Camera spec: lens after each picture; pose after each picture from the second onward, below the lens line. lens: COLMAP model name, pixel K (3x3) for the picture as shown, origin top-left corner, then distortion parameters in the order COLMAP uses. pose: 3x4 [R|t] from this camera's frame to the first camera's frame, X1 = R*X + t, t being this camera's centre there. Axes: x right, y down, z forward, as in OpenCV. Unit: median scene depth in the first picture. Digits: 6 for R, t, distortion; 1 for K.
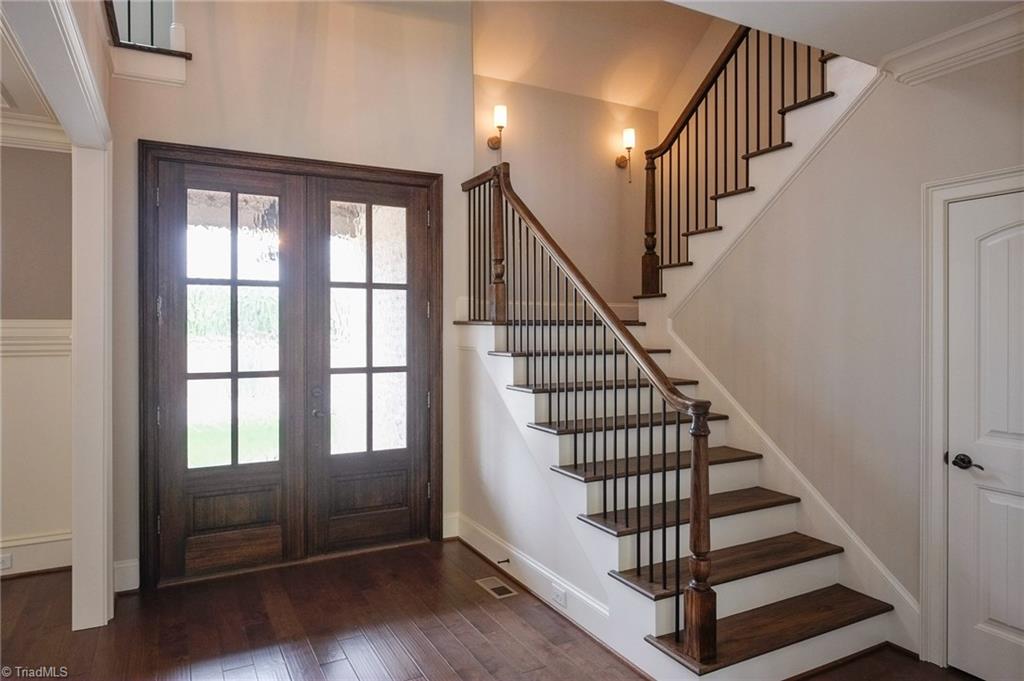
lens RADIAL K [[647.6, 0, 509.9], [0, 647.6, 337.9], [0, 0, 1]] dist [-0.008287, -0.001009]
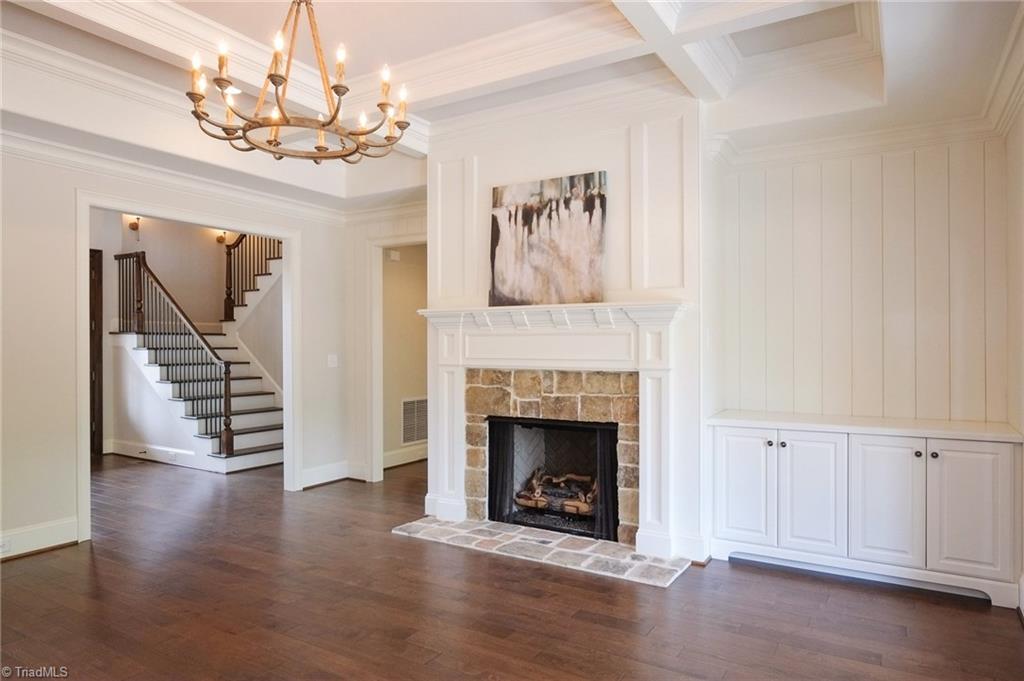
lens RADIAL K [[647.6, 0, 514.2], [0, 647.6, 347.8], [0, 0, 1]] dist [-0.008287, -0.001009]
pose [[0.863167, -0.002121, 0.504915, -0.023992], [0.003981, 0.999989, -0.002606, 0.029535], [-0.504904, 0.004260, 0.863165, -1.223005]]
